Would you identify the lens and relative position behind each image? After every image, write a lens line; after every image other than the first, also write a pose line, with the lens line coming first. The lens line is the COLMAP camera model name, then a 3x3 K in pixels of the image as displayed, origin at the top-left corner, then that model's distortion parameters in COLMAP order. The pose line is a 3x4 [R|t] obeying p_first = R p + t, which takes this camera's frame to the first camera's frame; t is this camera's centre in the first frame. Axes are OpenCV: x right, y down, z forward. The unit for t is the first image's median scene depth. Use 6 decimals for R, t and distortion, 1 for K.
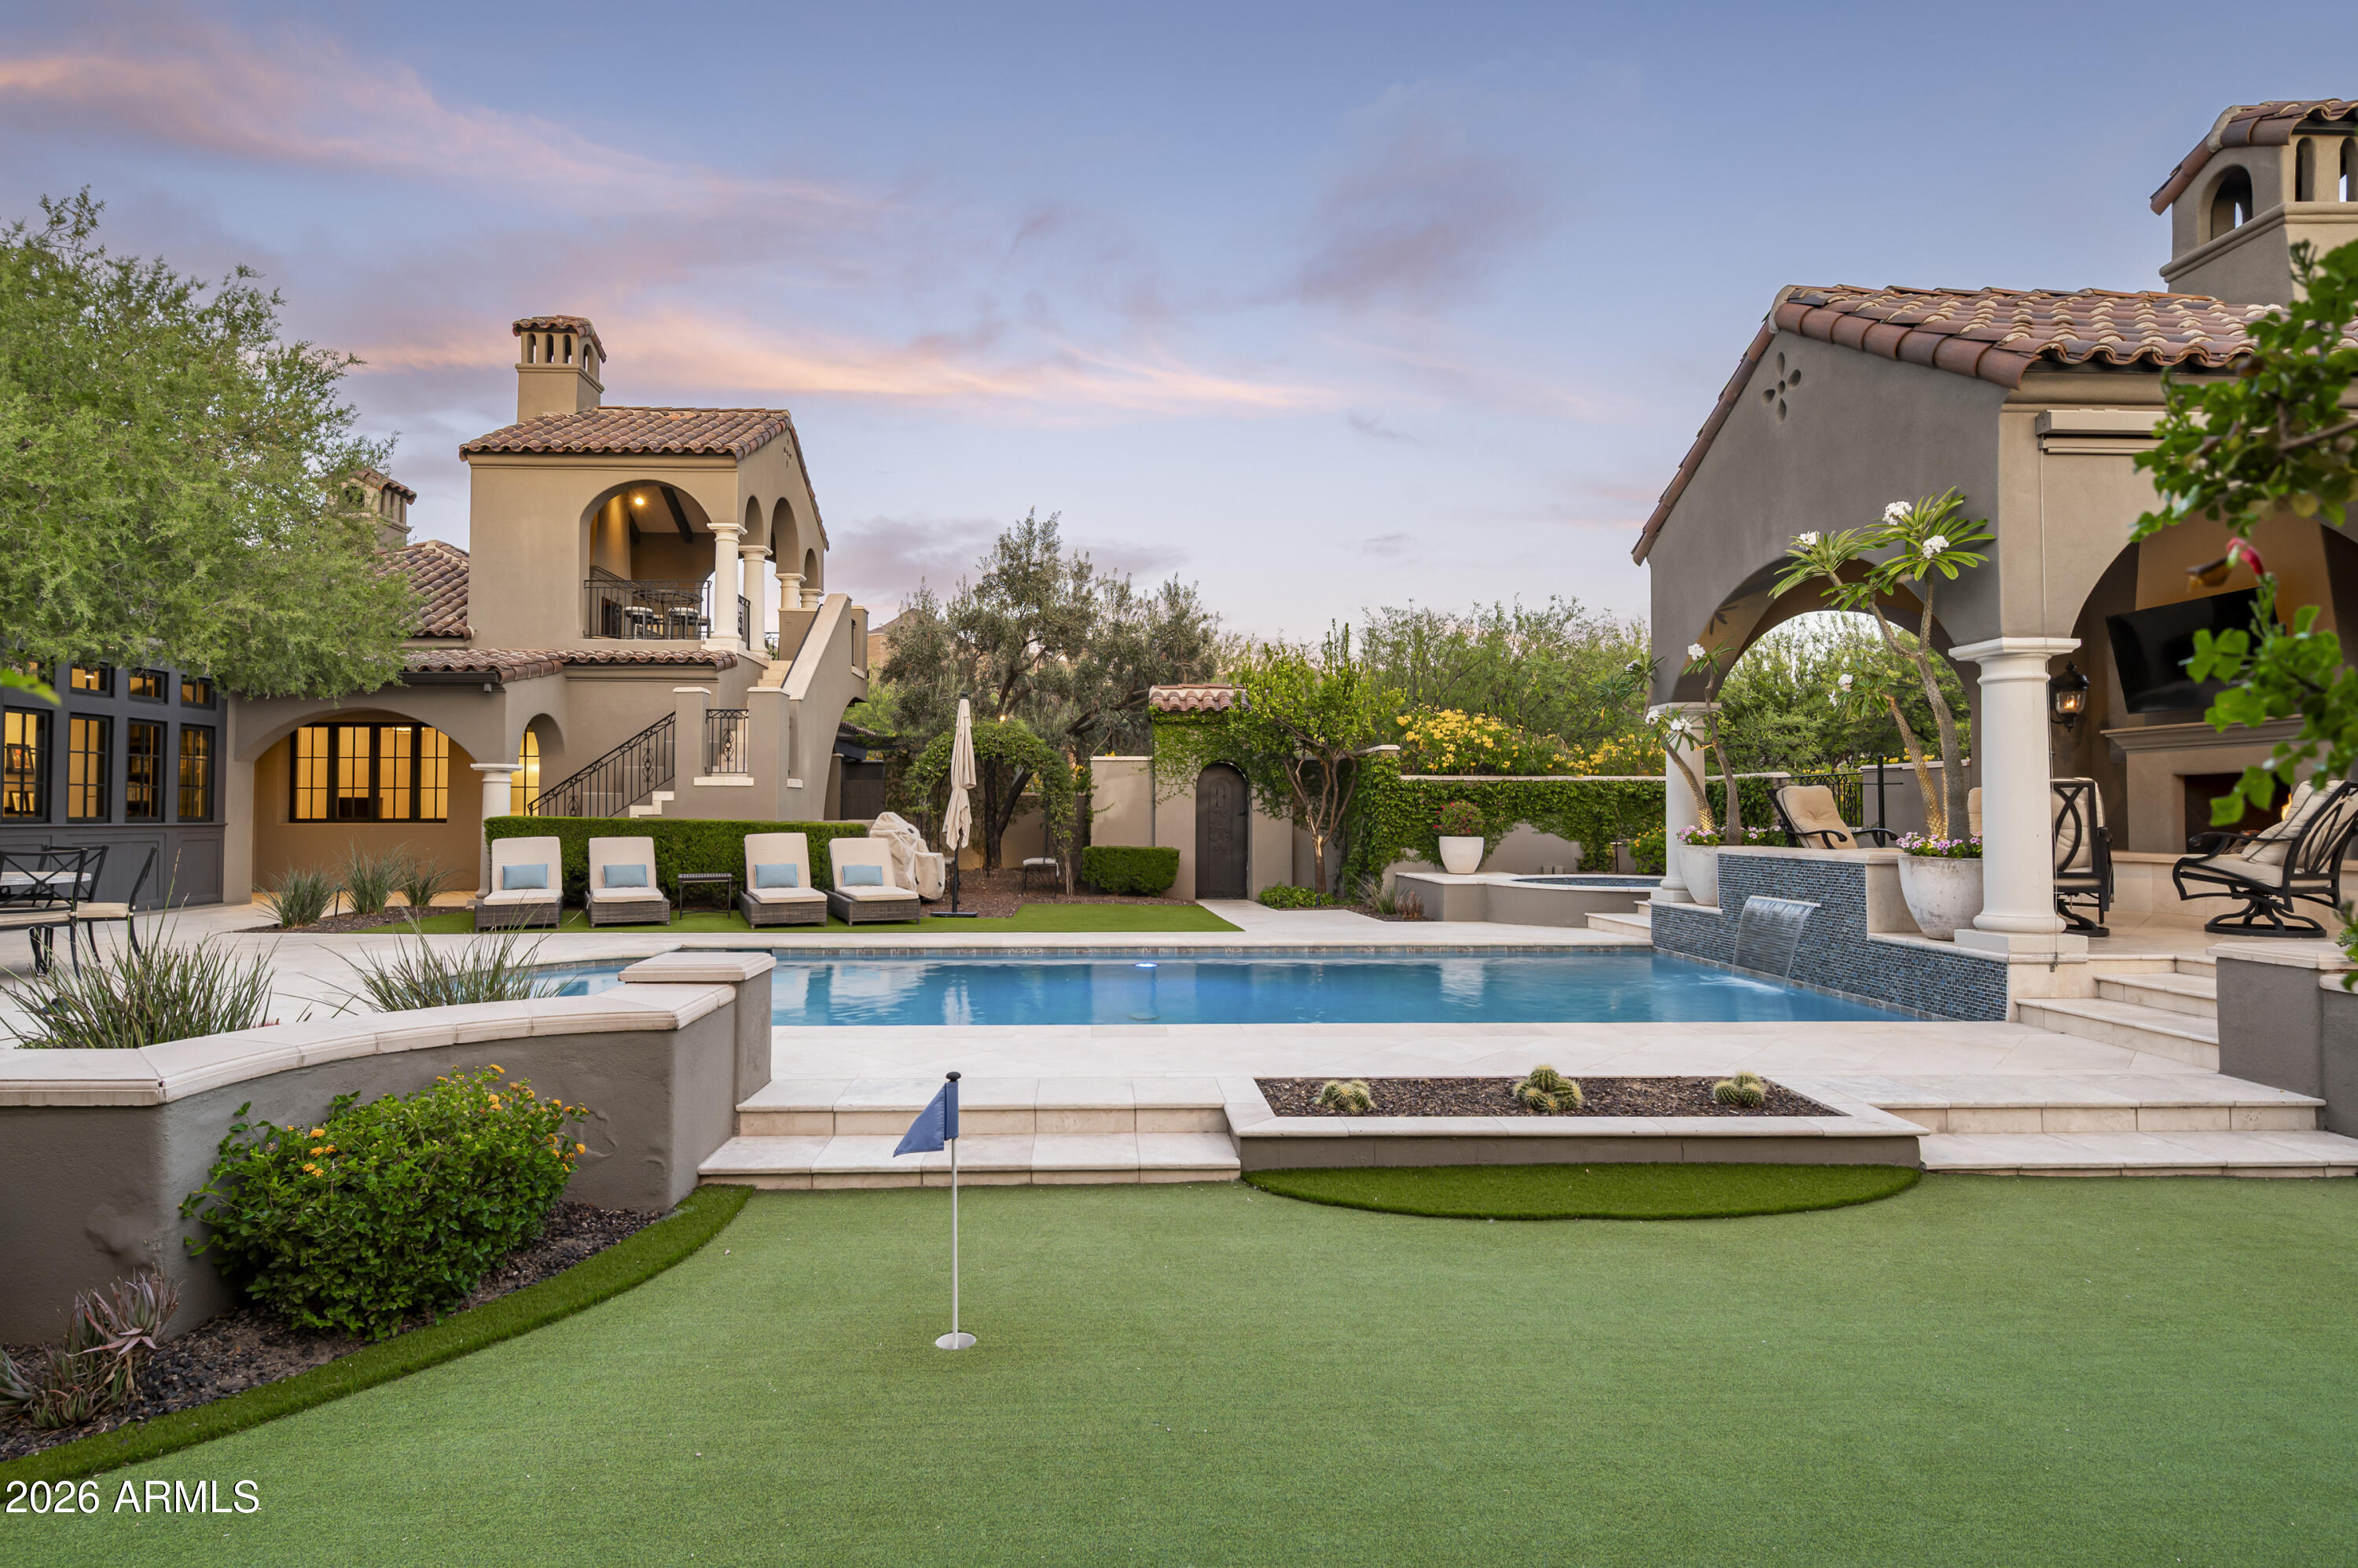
lens RADIAL K [[1226.1, 0, 1133.4], [0, 1226.1, 778.0], [0, 0, 1]] dist [-0.001045, -0.000578]
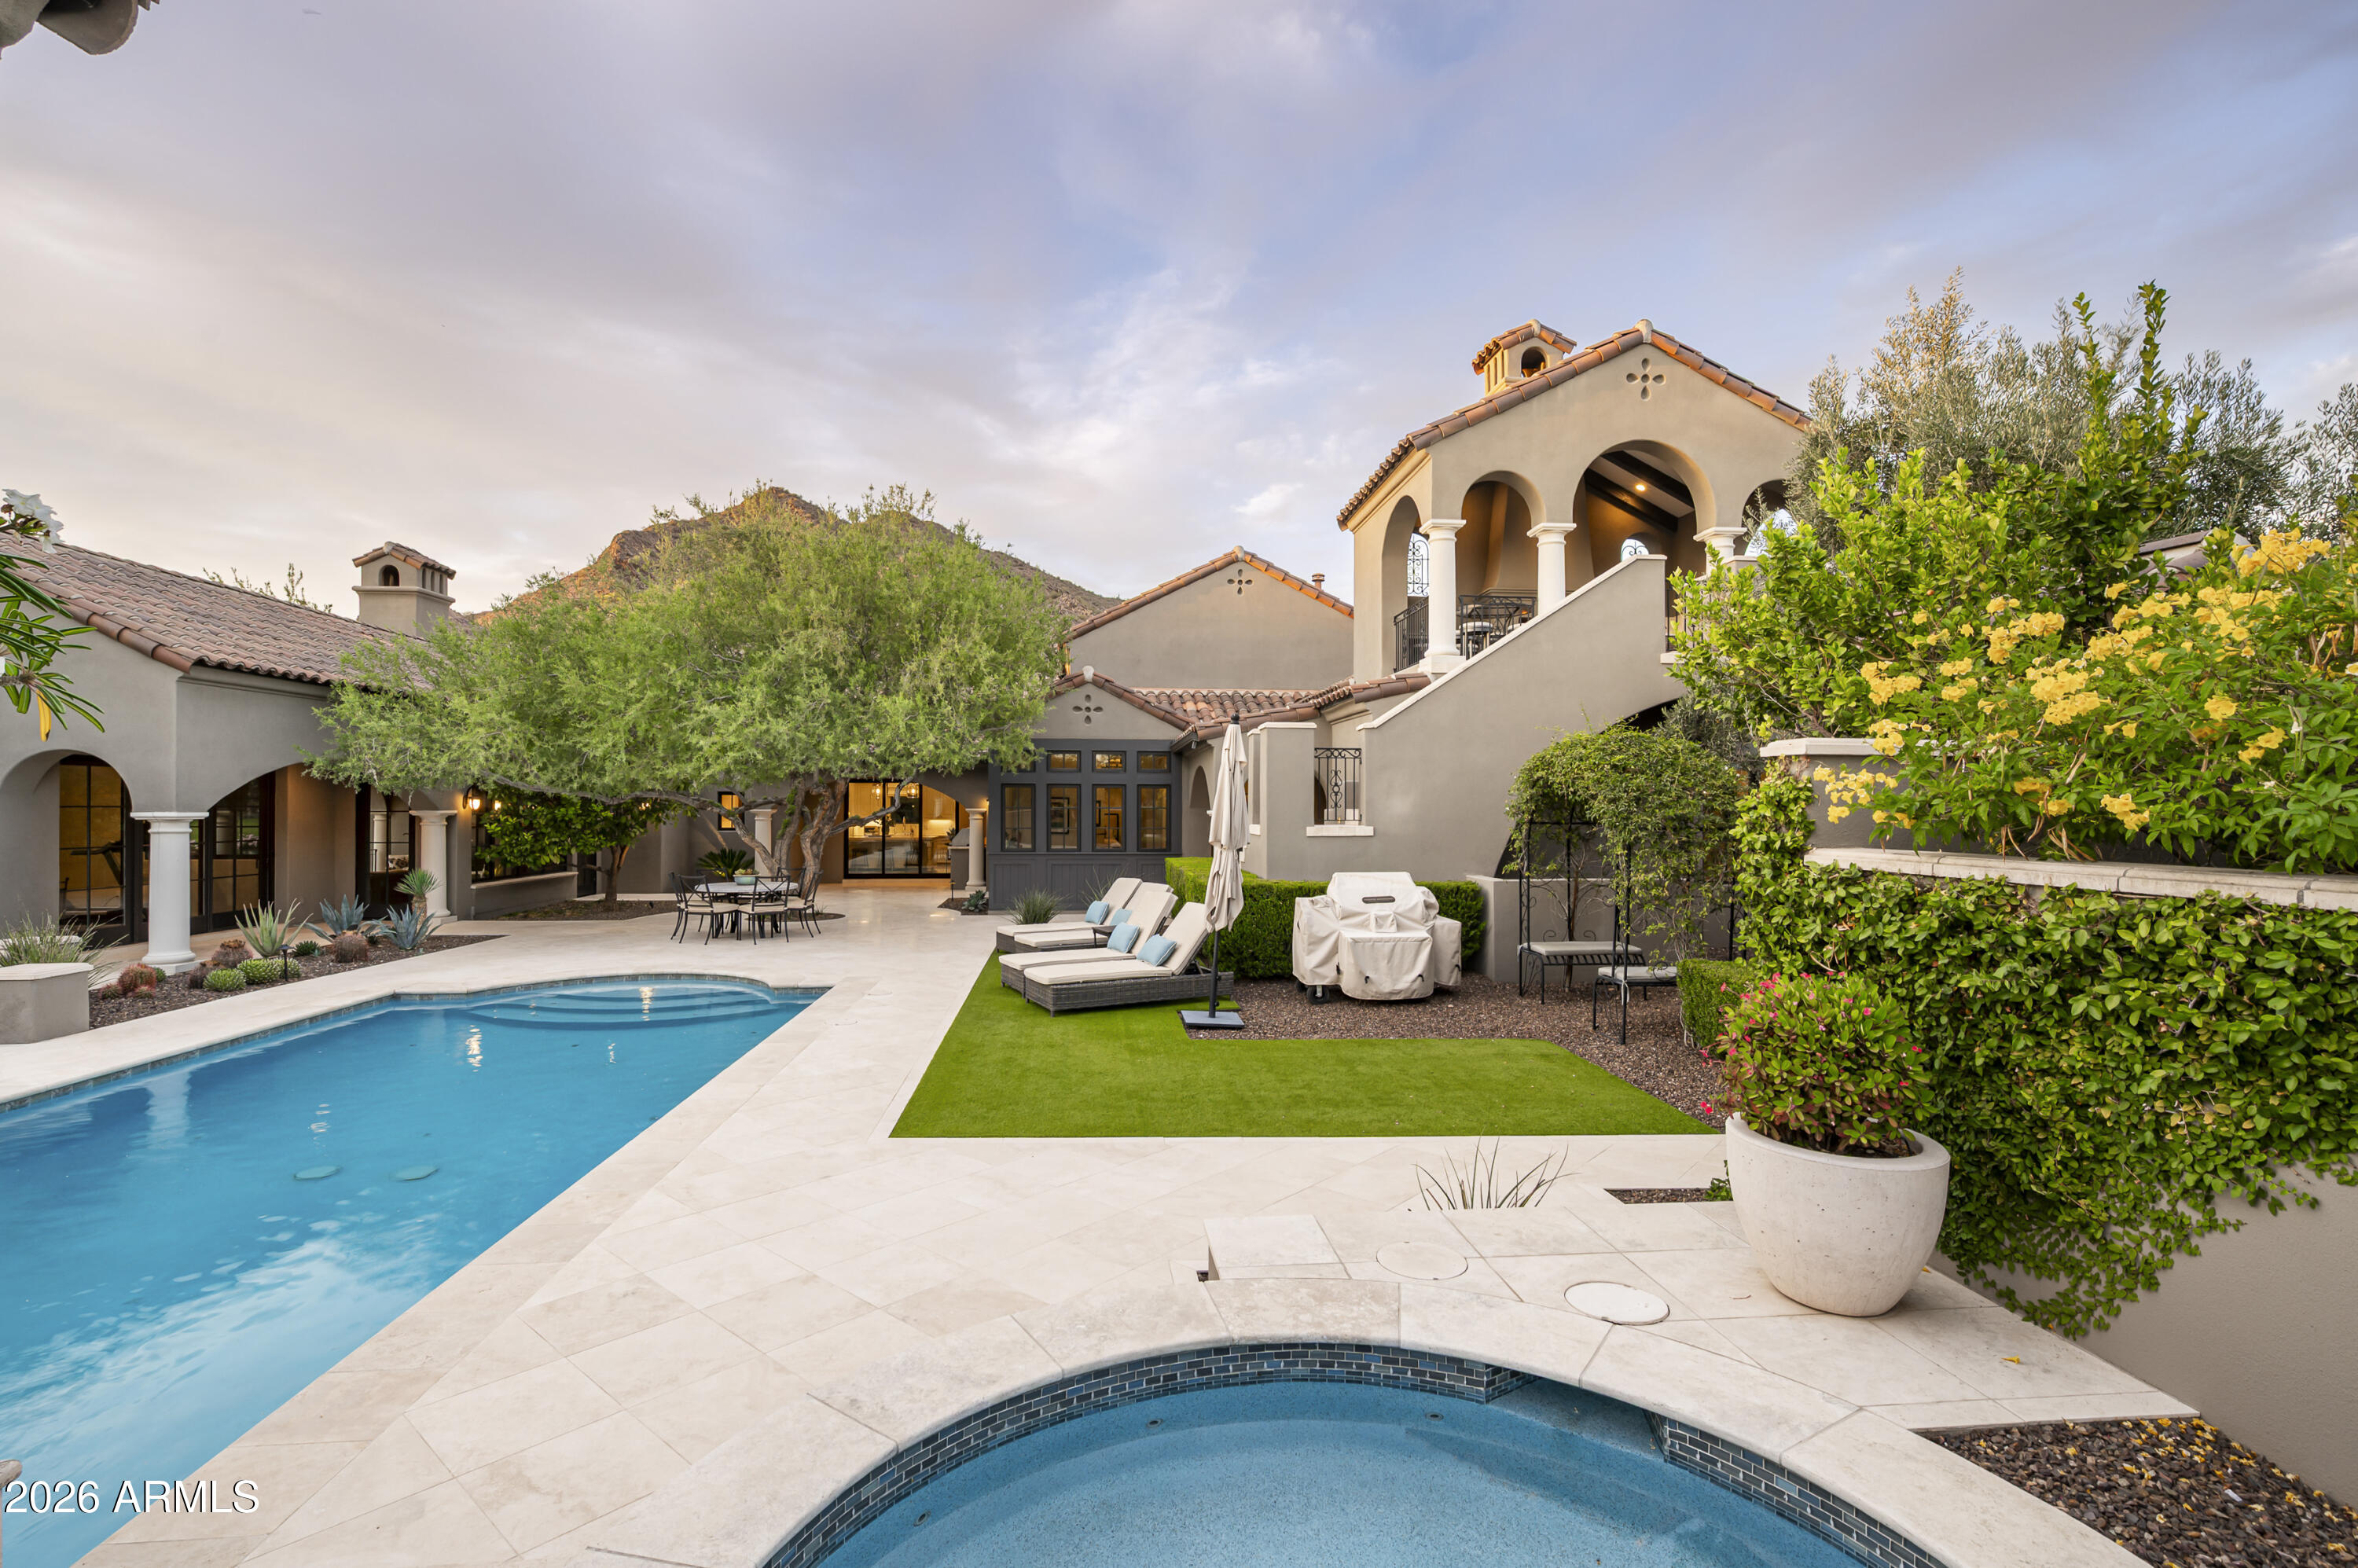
lens RADIAL K [[1075.7, 0, 1173.2], [0, 1075.7, 803.6], [0, 0, 1]] dist [0.001142, 0.000665]
pose [[0.058757, -0.004618, -0.998262, 0.447479], [0.028089, 0.999601, -0.002970, -0.015306], [0.997877, -0.027865, 0.058864, 0.846208]]
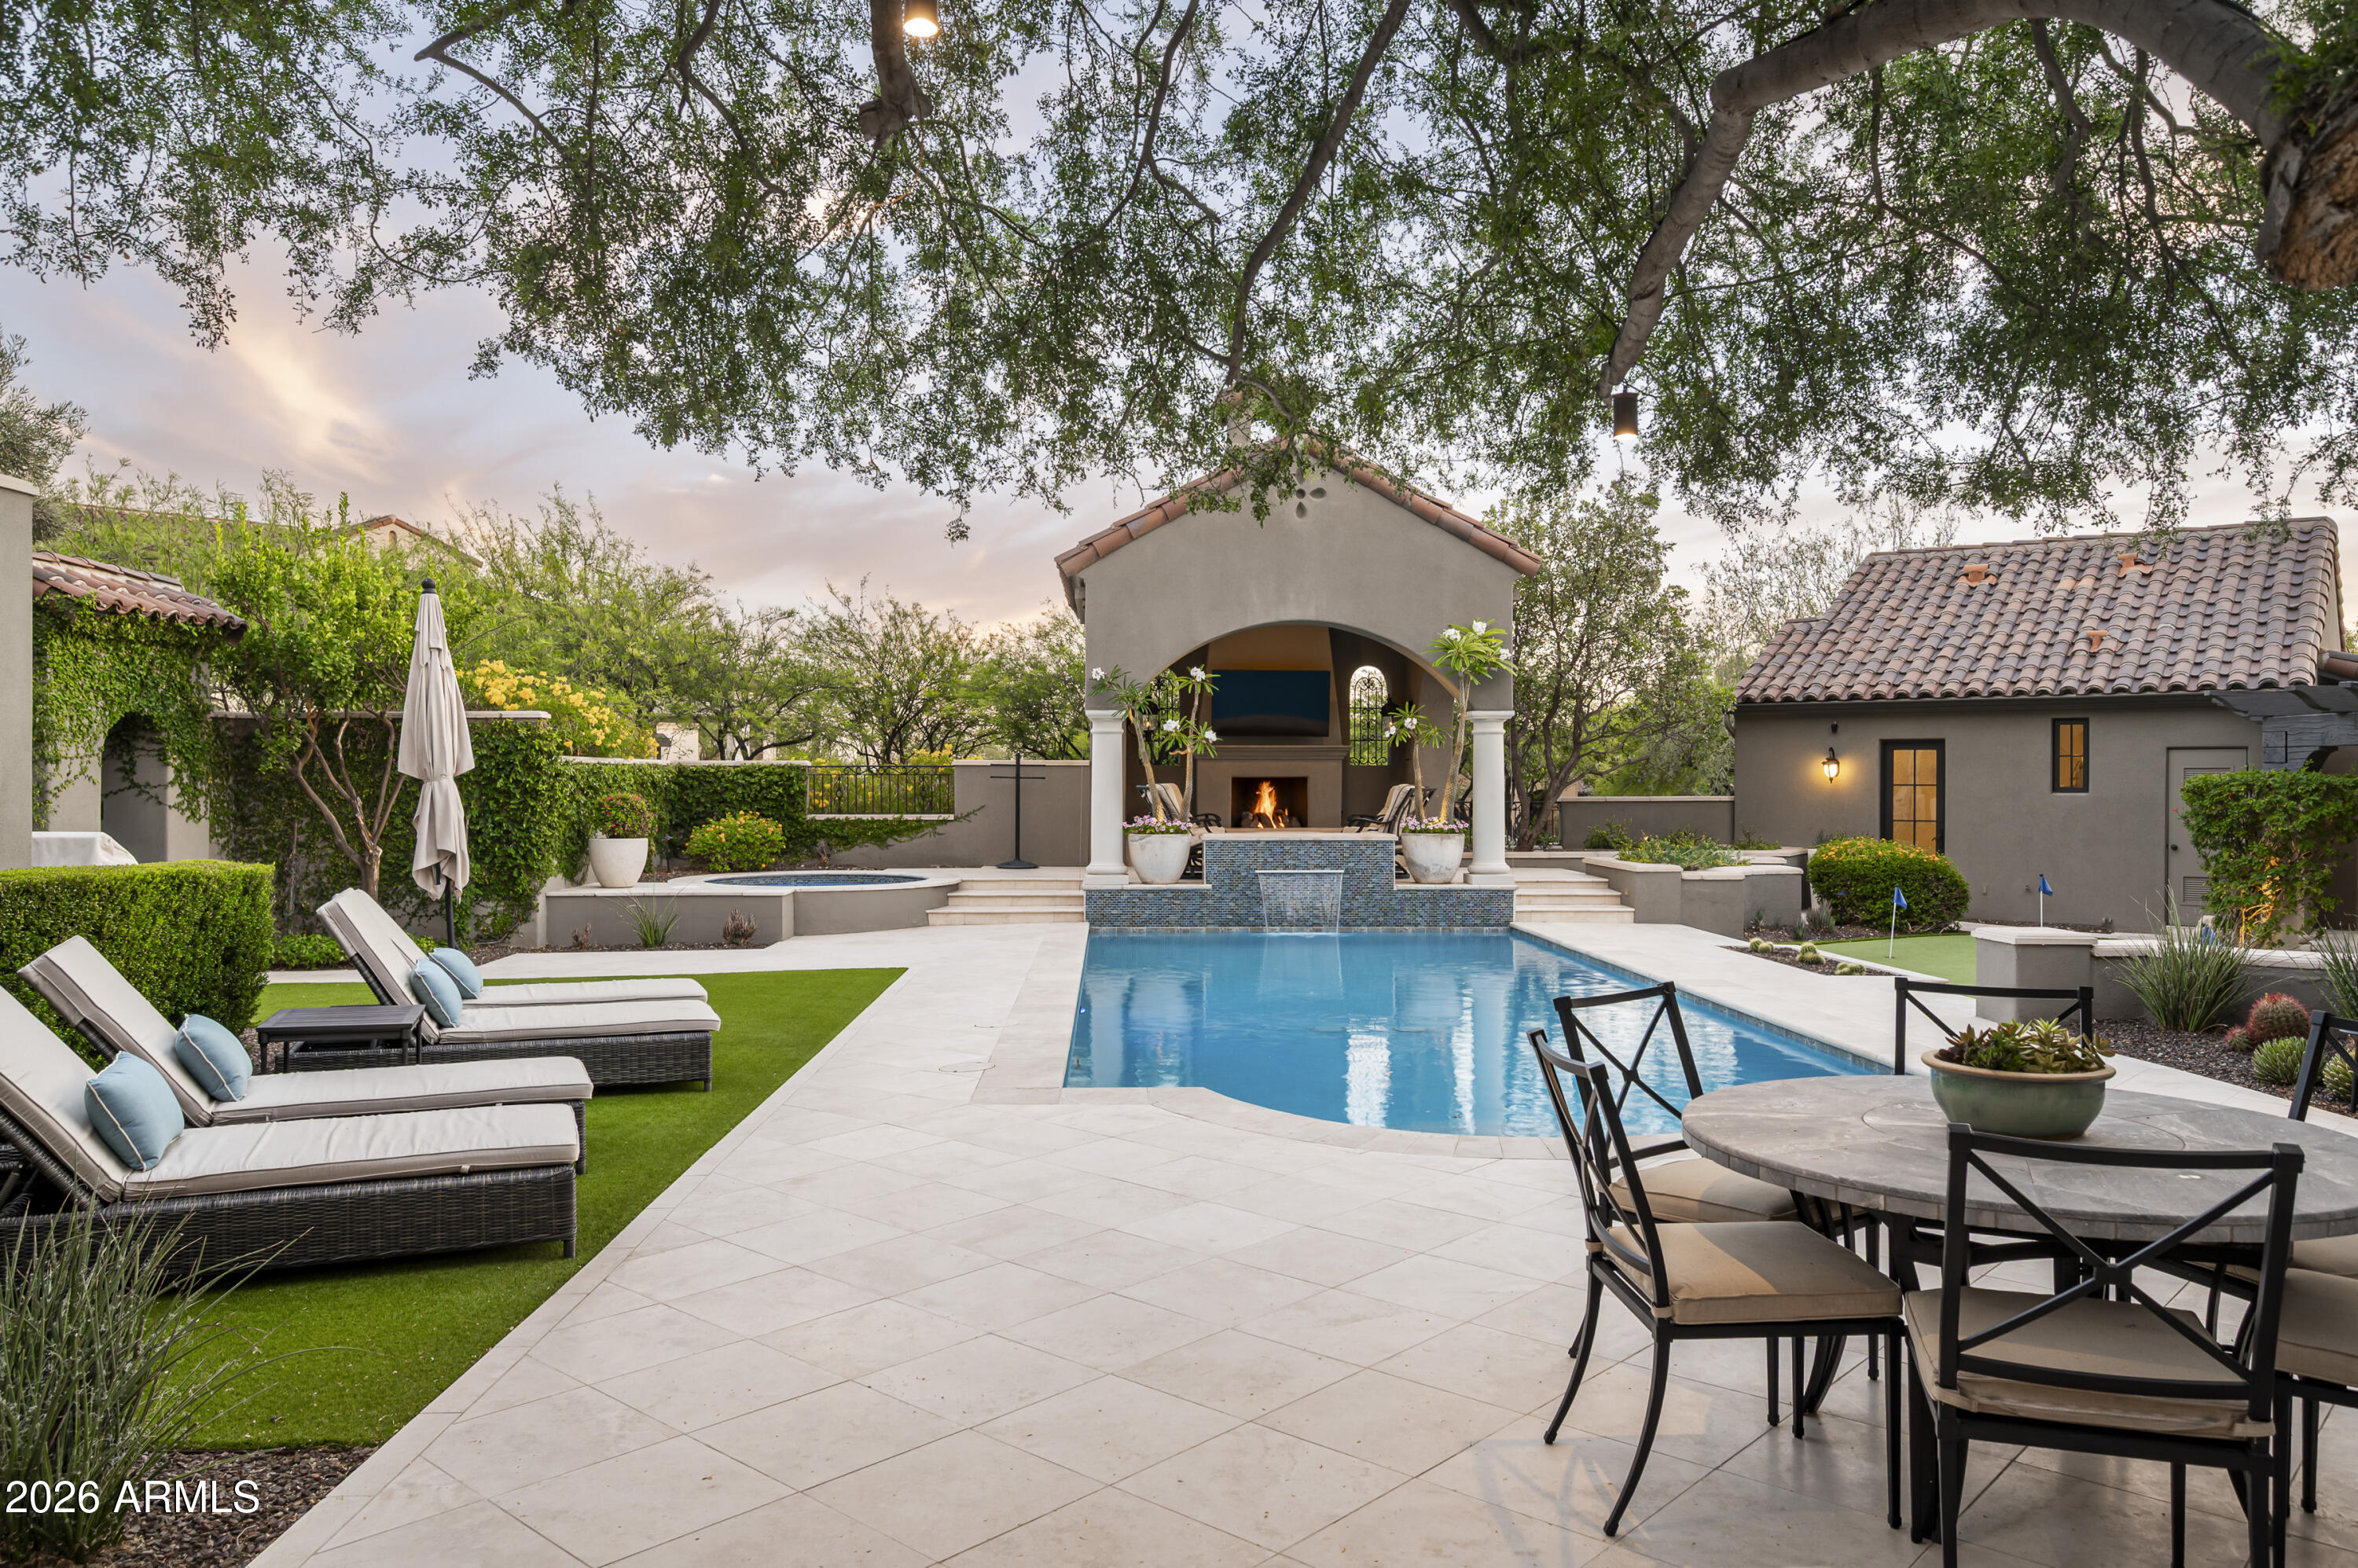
lens RADIAL K [[1613.0, 0, 1179.0], [0, 1613.0, 784.0], [0, 0, 1]] dist [-0.004598, 0.000726]
pose [[-0.005444, -0.004662, 0.999974, -0.714004], [-0.030411, 0.999527, 0.004494, -0.000752], [-0.999523, -0.030386, -0.005583, 0.642847]]
